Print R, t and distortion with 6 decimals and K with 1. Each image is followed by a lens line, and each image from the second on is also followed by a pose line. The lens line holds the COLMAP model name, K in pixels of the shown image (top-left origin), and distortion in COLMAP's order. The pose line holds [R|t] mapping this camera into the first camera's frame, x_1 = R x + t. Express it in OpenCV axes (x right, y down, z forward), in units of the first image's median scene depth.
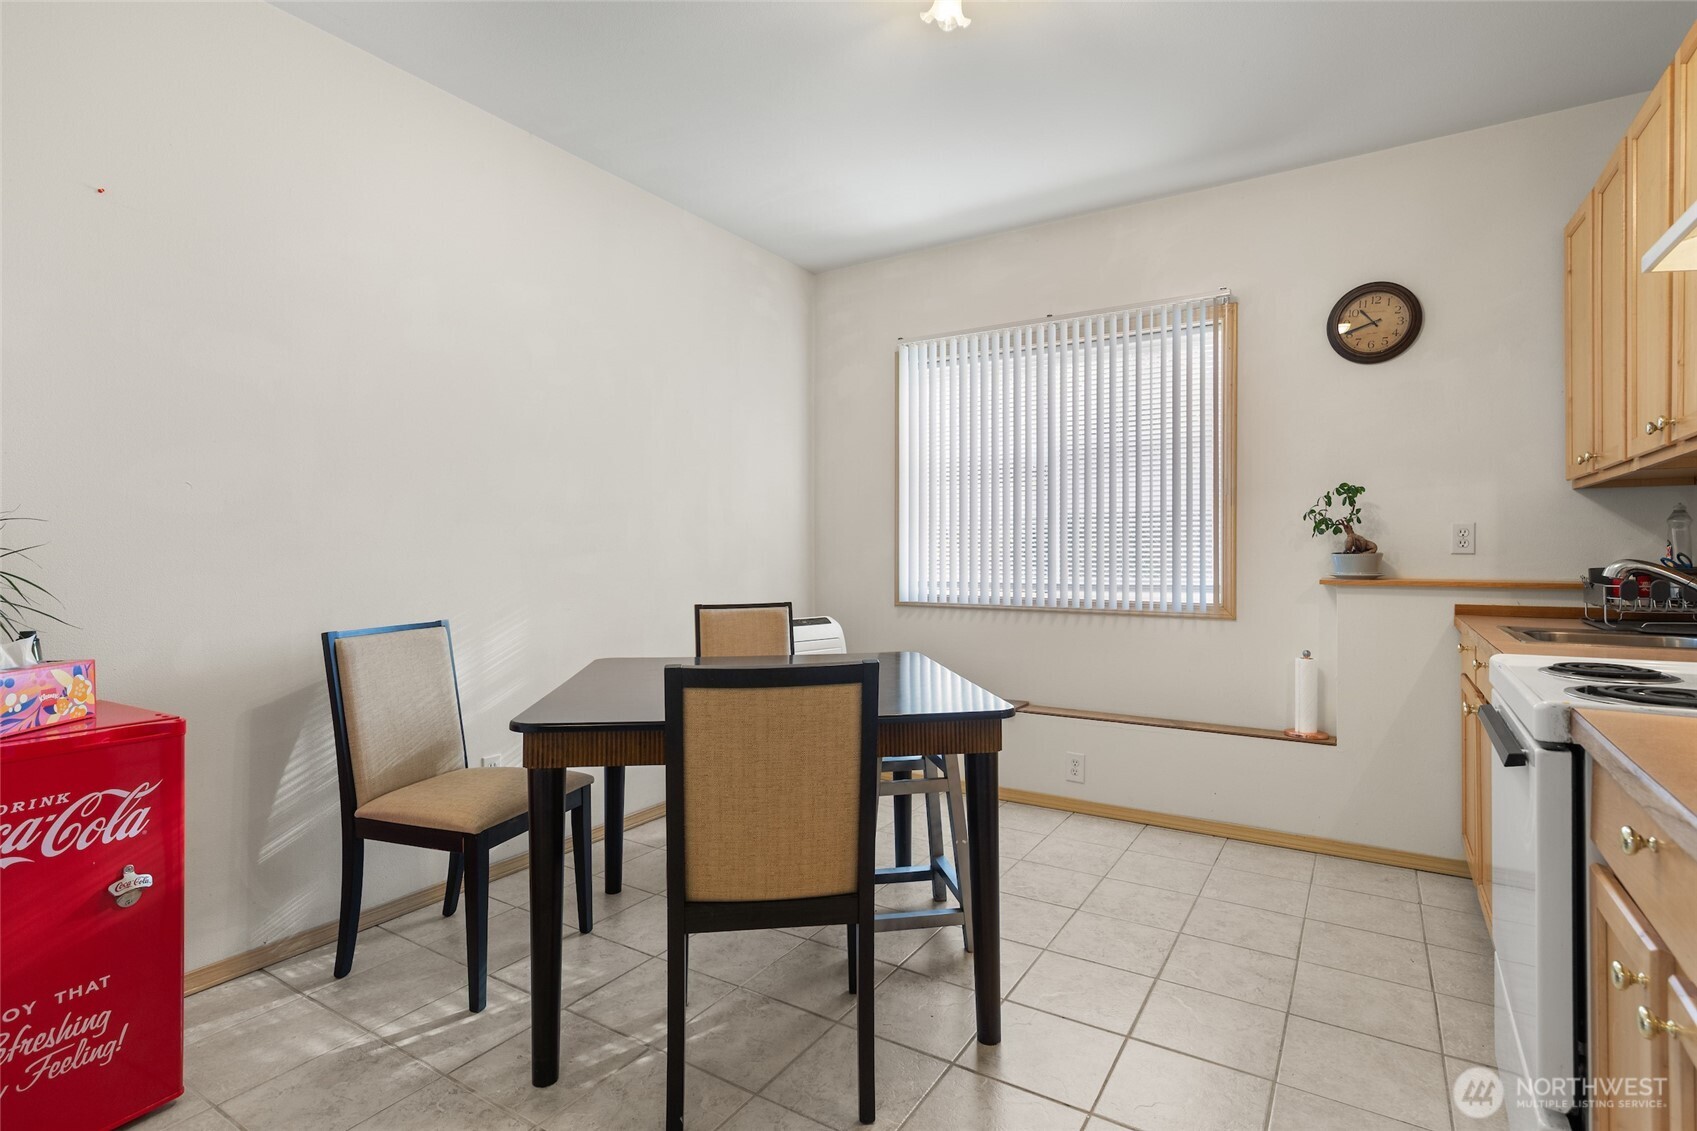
lens RADIAL K [[821.5, 0, 850.2], [0, 821.5, 551.4], [0, 0, 1]] dist [0.003041, -0.000033]
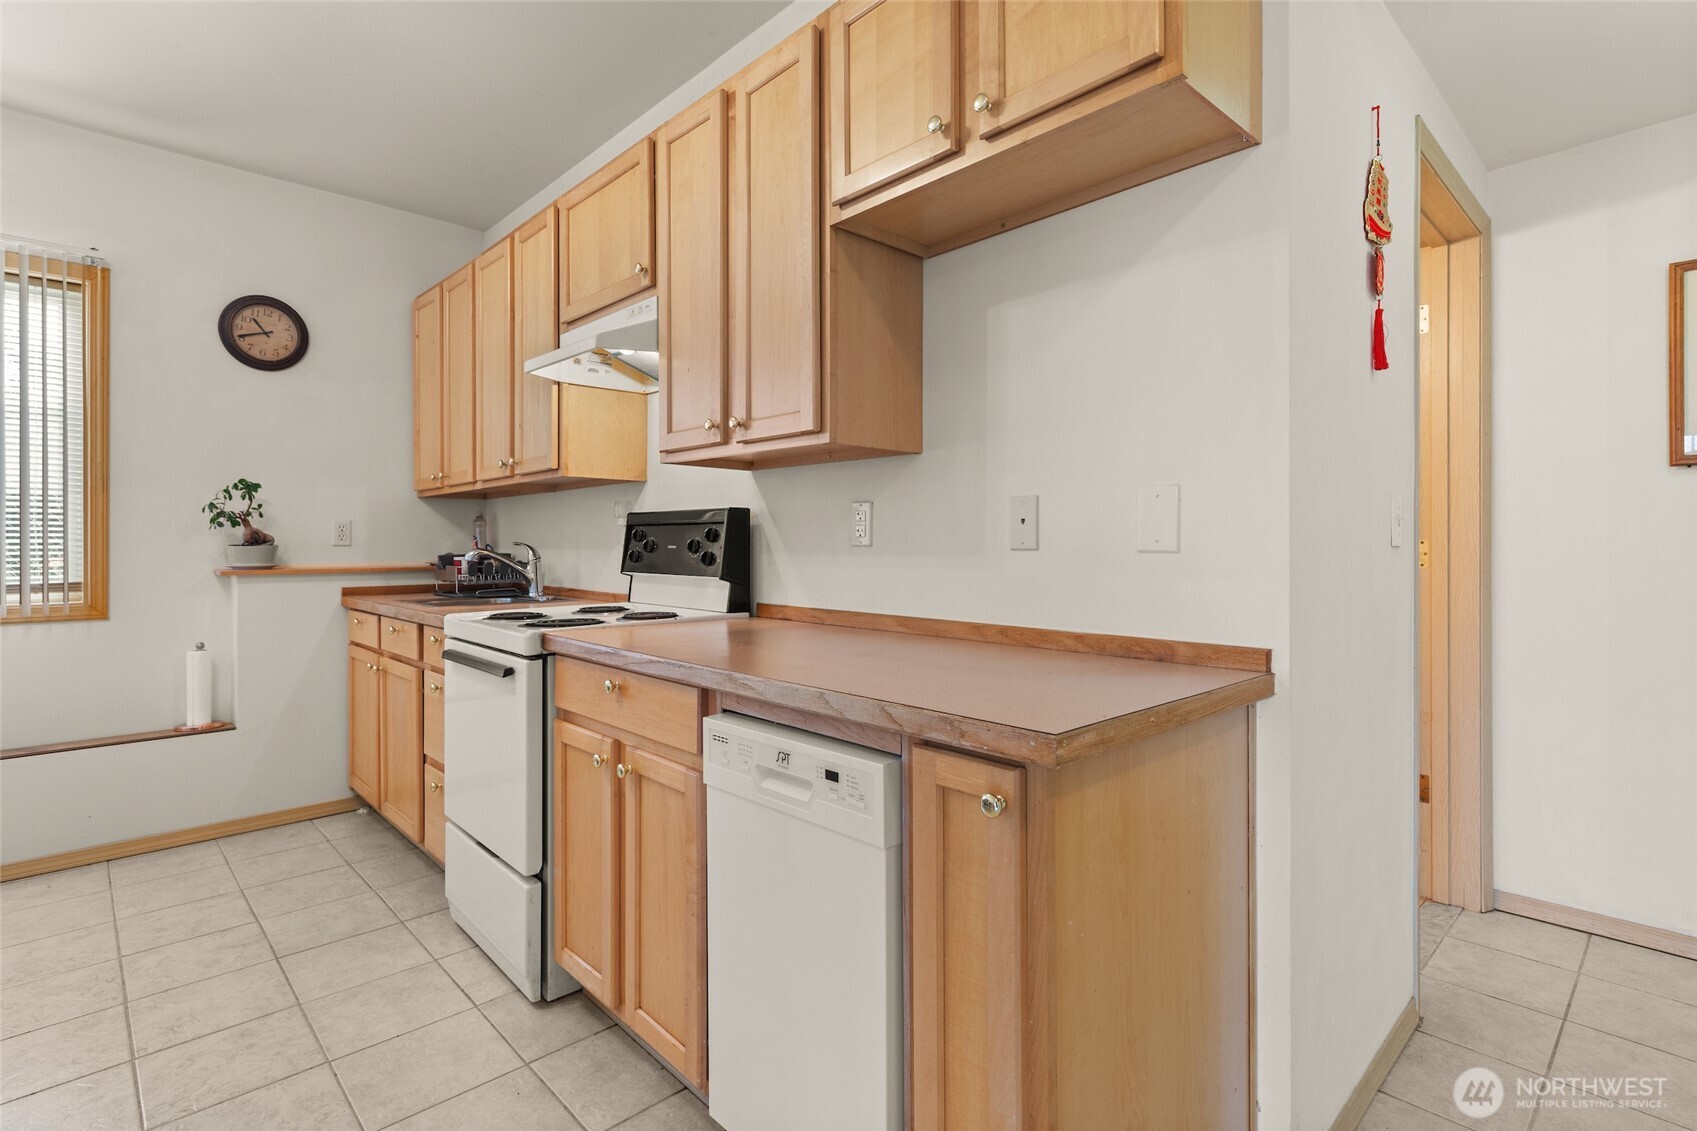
lens RADIAL K [[821.5, 0, 849.5], [0, 821.5, 553.3], [0, 0, 1]] dist [0.003041, -0.000033]
pose [[0.244783, -0.011822, 0.969506, -0.236974], [0.002413, 0.999930, 0.011584, 0.002024], [-0.969575, -0.000496, 0.244795, -0.014511]]
